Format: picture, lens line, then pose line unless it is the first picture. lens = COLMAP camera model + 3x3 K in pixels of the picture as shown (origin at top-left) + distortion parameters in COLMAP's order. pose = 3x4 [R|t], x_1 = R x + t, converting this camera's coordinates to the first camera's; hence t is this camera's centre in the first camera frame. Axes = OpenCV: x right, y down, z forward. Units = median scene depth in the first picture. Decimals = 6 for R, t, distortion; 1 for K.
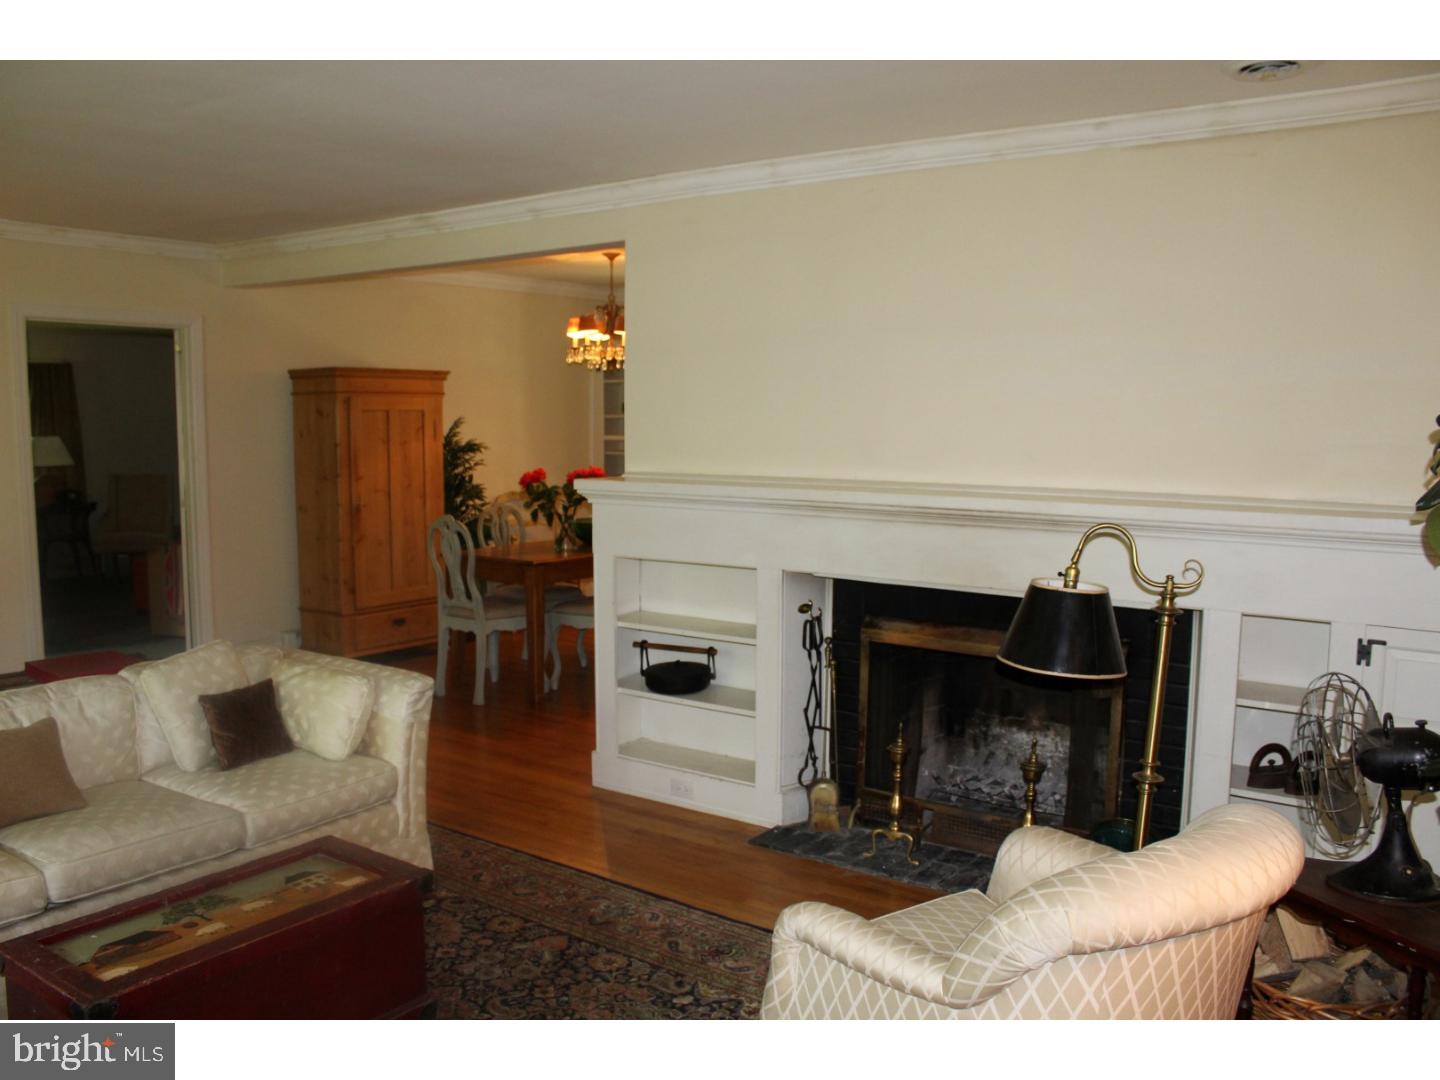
lens RADIAL K [[1210.9, 0, 720.0], [0, 1210.9, 540.0], [0, 0, 1]] dist [-0.007245, -0.003306]
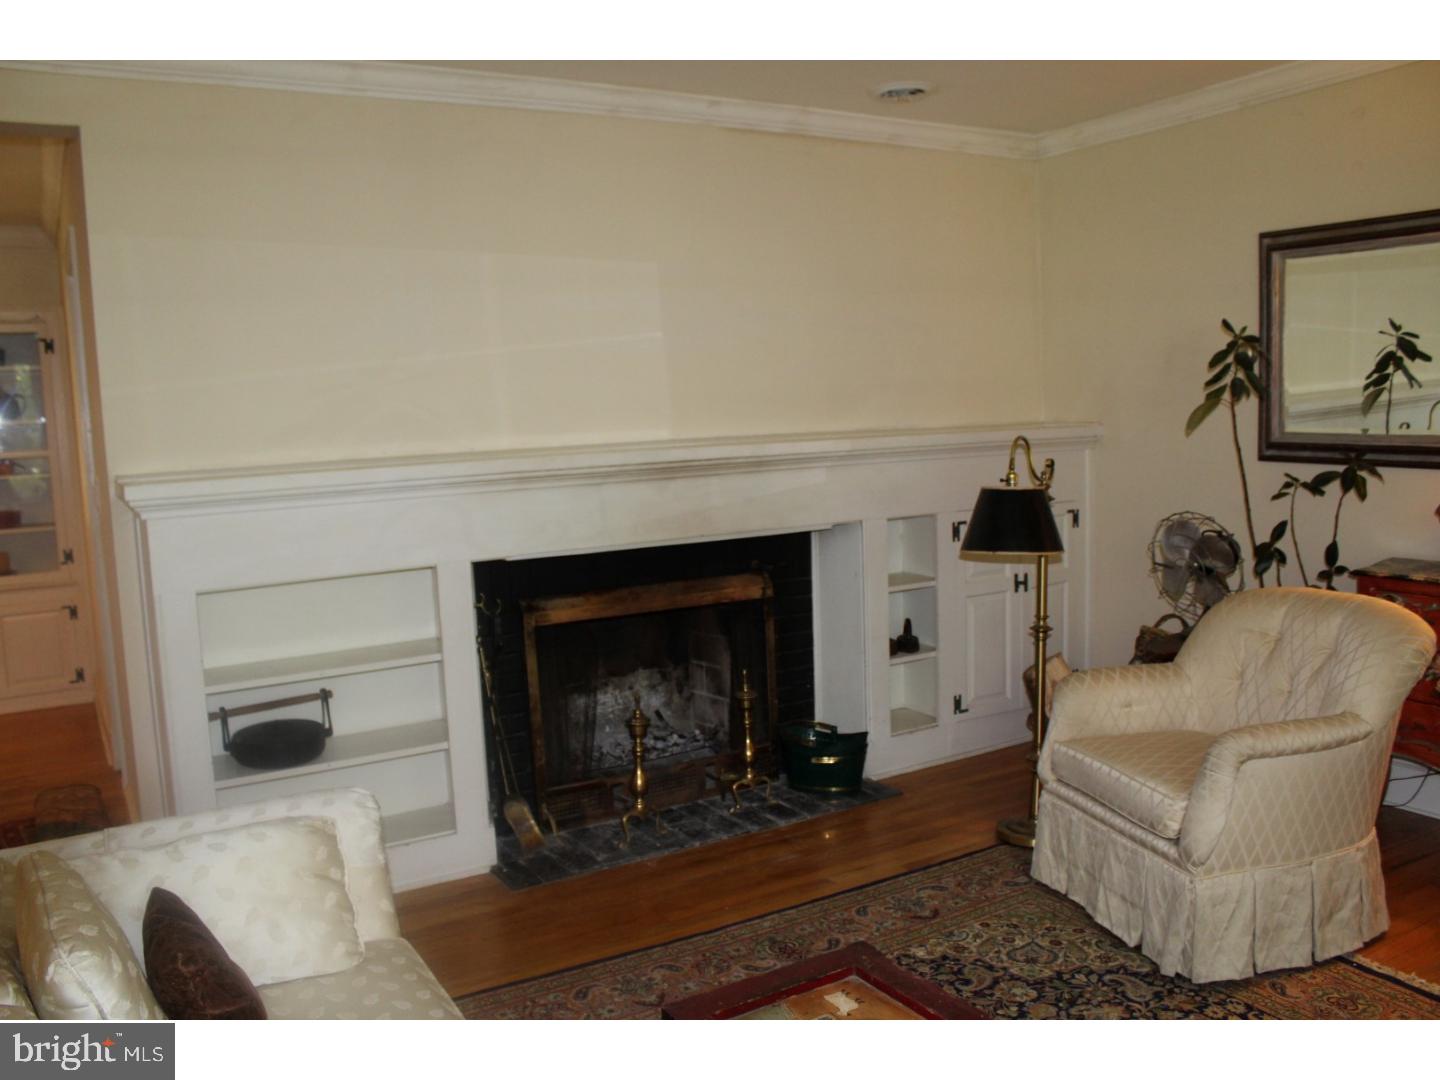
lens RADIAL K [[1210.9, 0, 720.0], [0, 1210.9, 540.0], [0, 0, 1]] dist [-0.007245, -0.003306]
pose [[0.409108, -0.119152, 0.904673, -0.639124], [0.135588, 0.988370, 0.068860, -0.023678], [-0.902356, 0.094491, 0.420505, 0.506158]]
